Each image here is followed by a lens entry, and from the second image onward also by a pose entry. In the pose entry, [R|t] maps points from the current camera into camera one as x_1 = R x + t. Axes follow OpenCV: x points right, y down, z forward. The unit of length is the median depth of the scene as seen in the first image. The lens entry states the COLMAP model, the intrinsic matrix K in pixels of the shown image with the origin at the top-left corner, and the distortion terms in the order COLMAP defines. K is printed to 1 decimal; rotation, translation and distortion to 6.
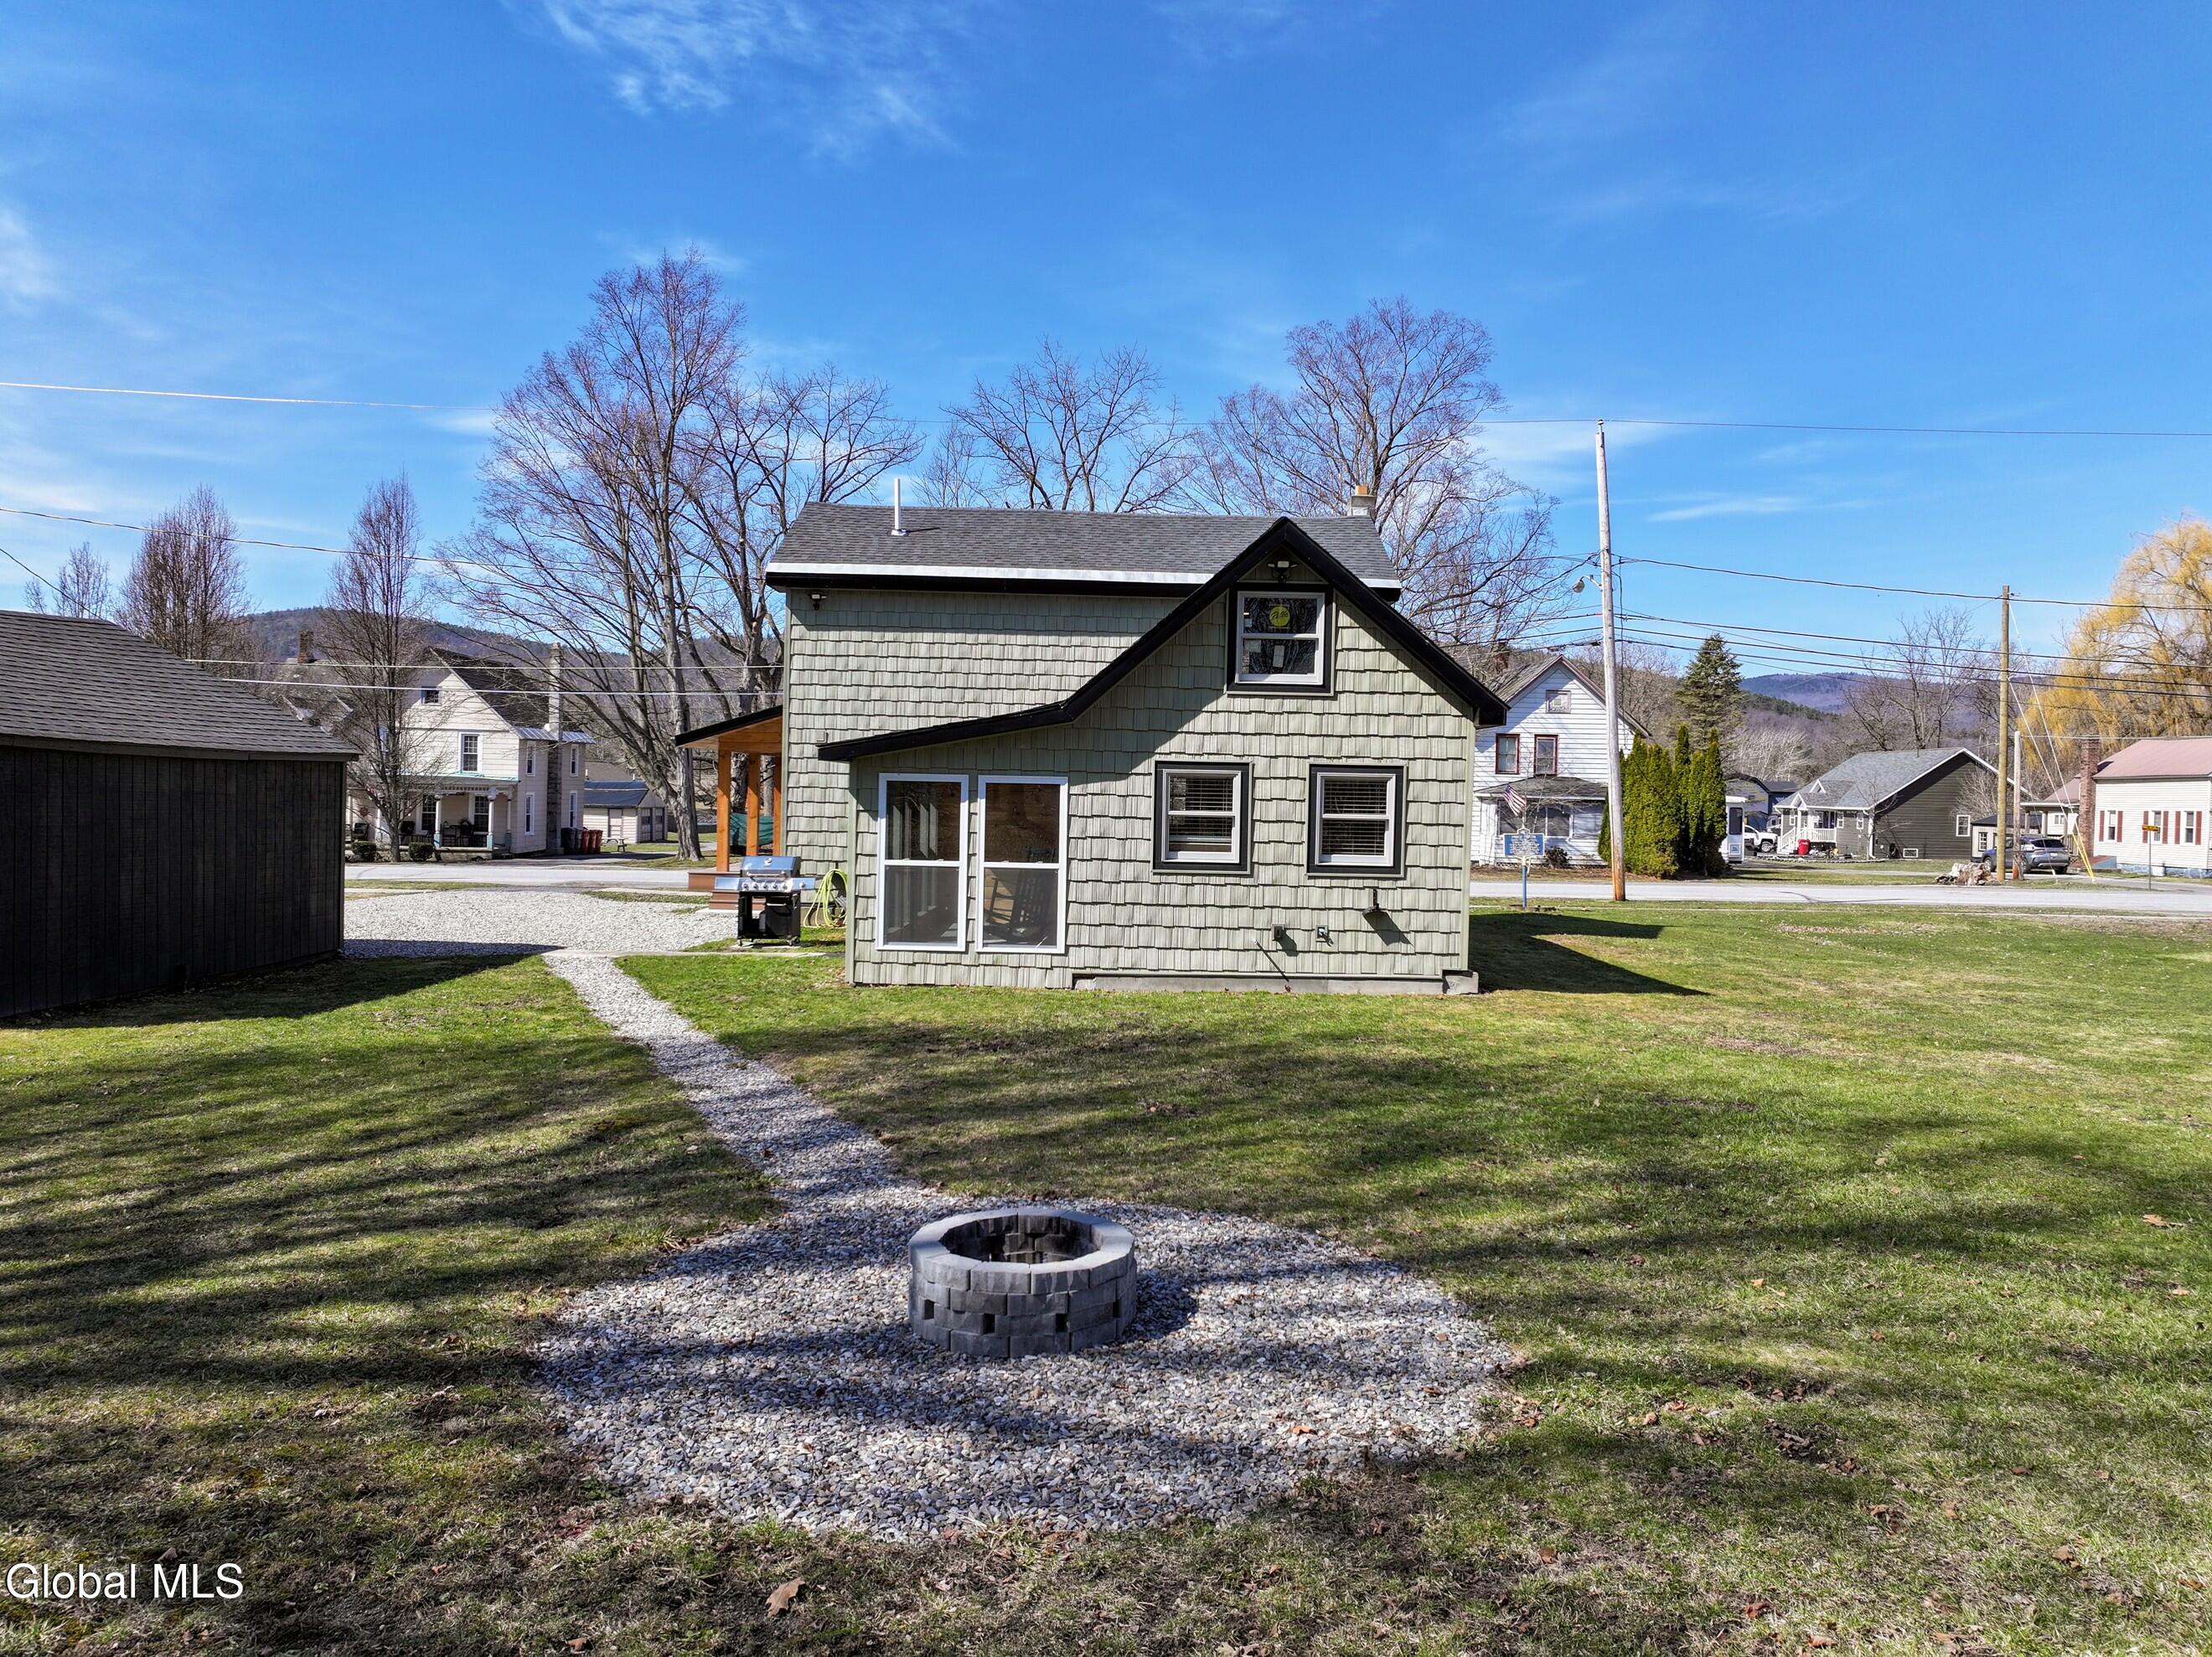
lens RADIAL K [[1558.2, 0, 1106.0], [0, 1558.2, 828.5], [0, 0, 1]] dist [-0.020663, -0.000983]
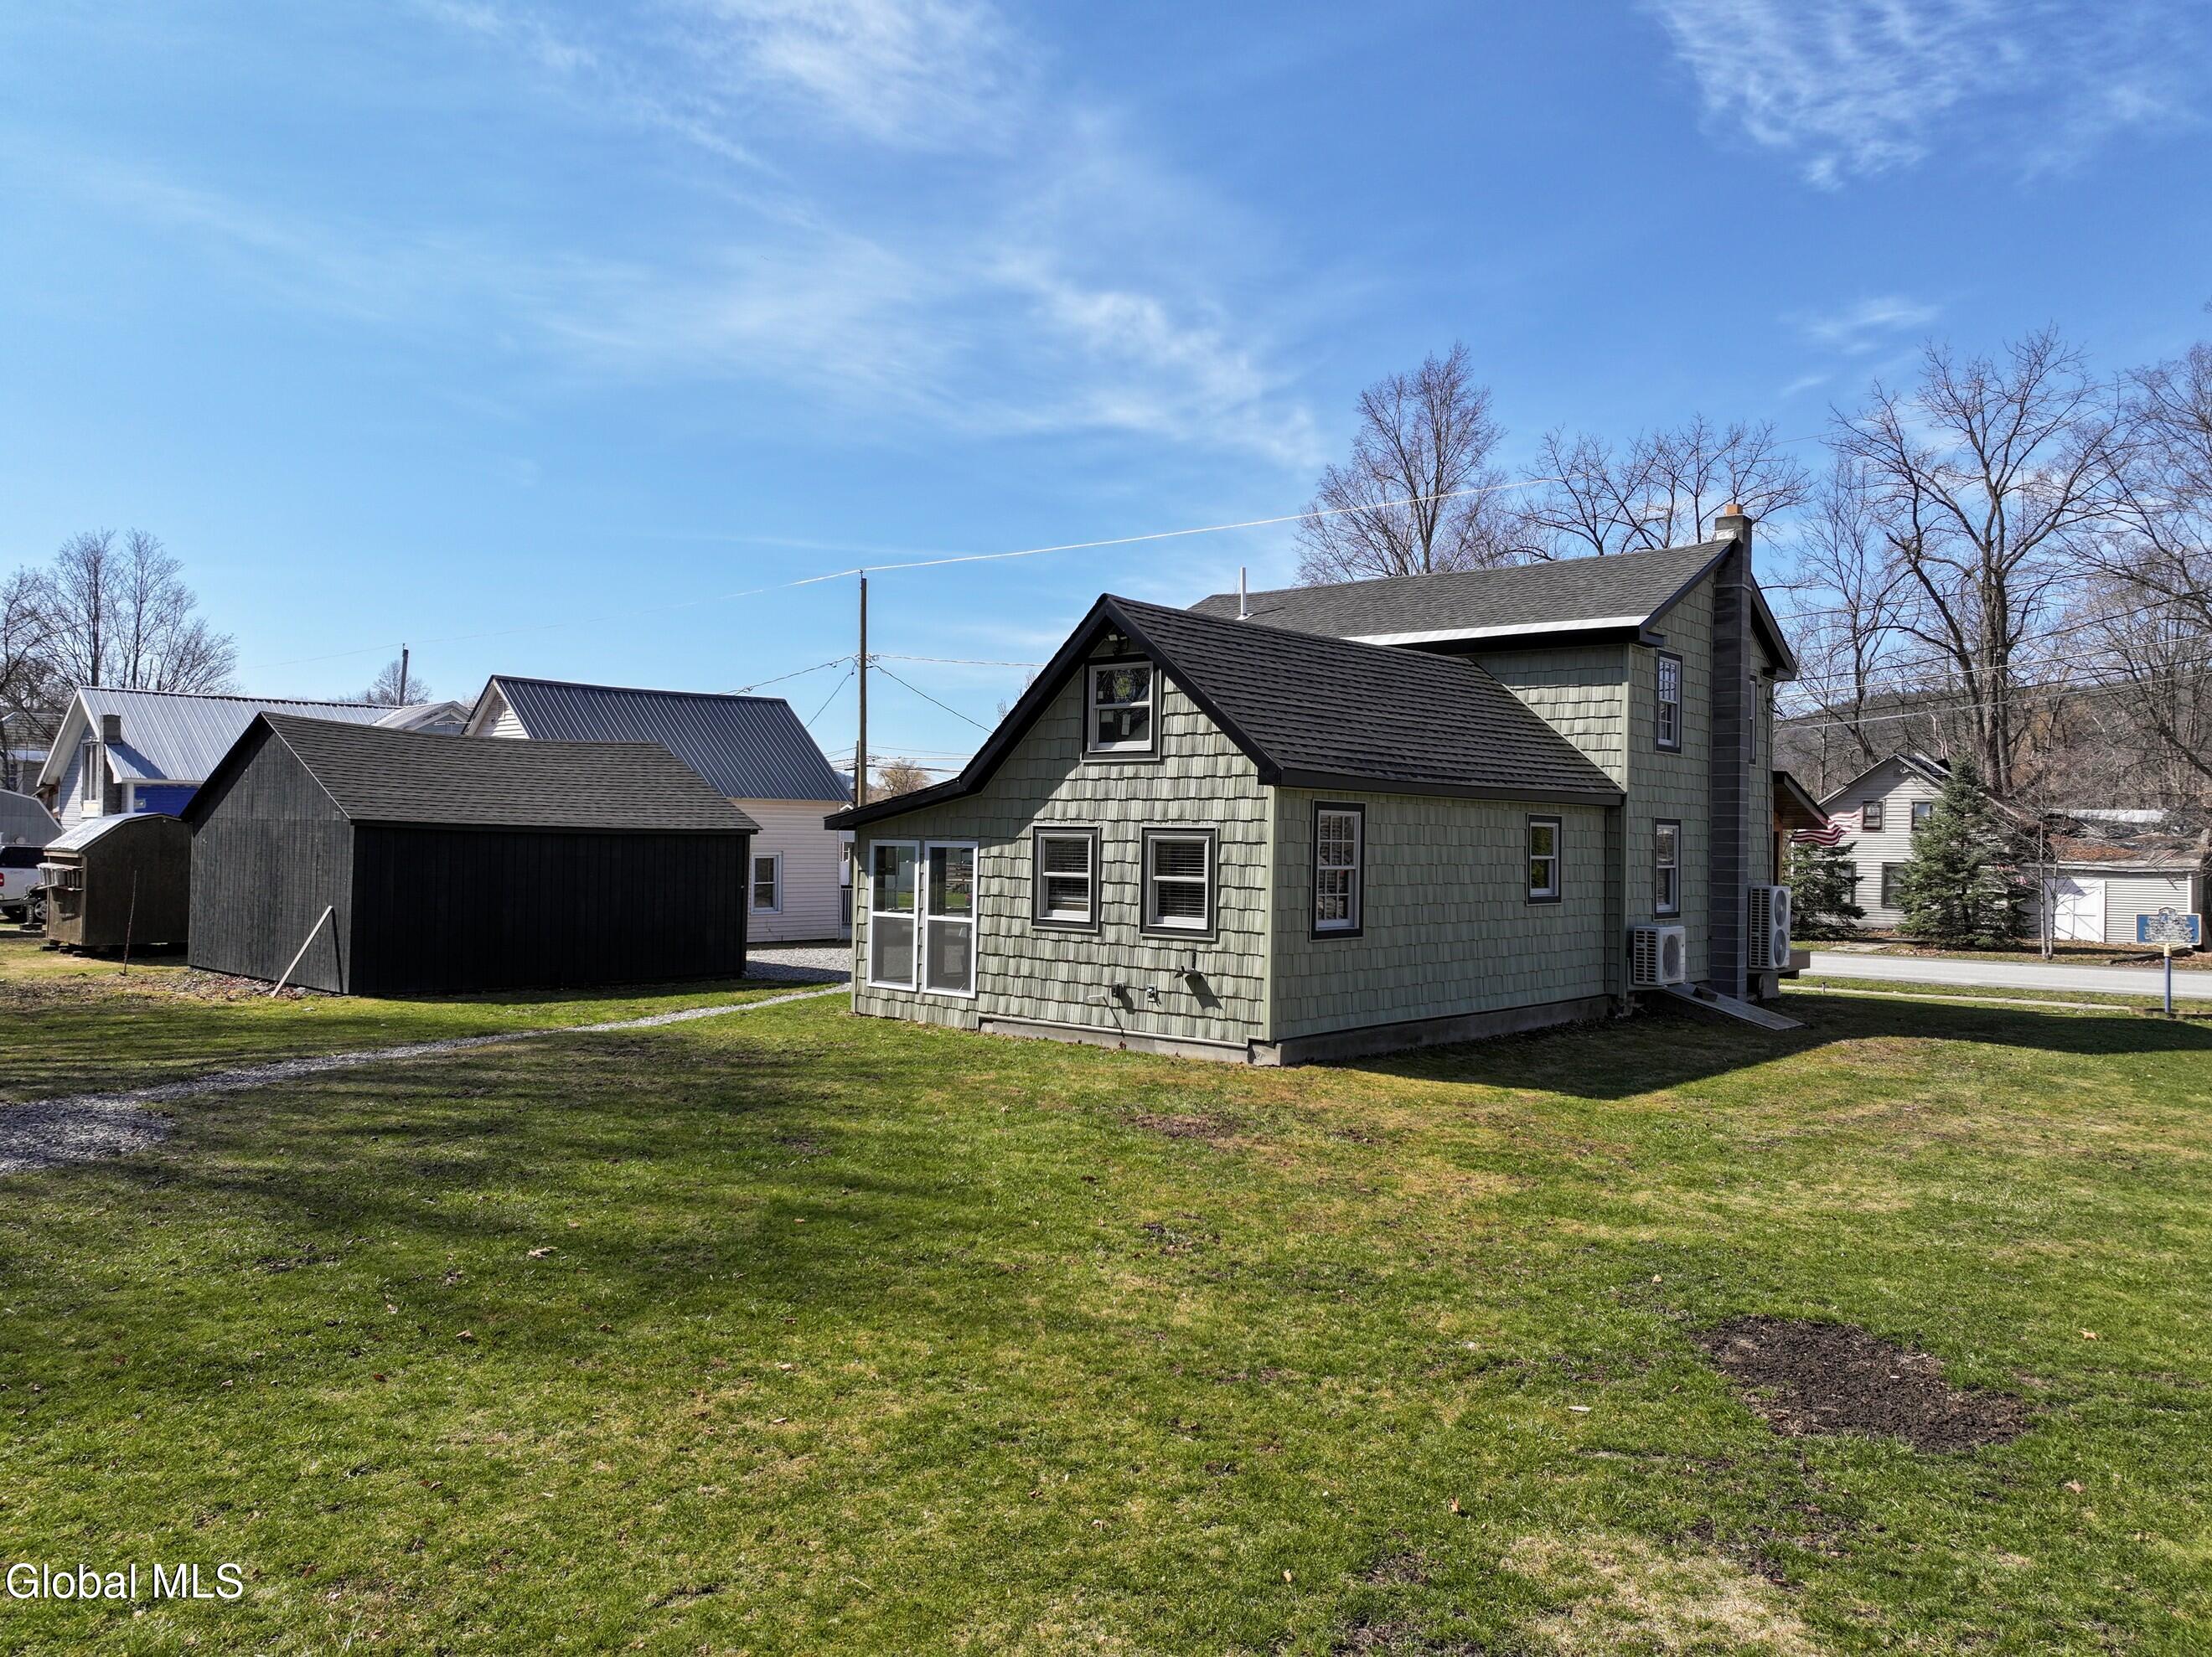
lens RADIAL K [[1550.0, 0, 1111.9], [0, 1550.0, 822.2], [0, 0, 1]] dist [-0.004873, 0.021768]
pose [[0.757163, -0.015474, -0.653043, 0.782306], [-0.017109, 0.998907, -0.043506, 0.000095], [0.653002, 0.044114, 0.756070, 0.211916]]
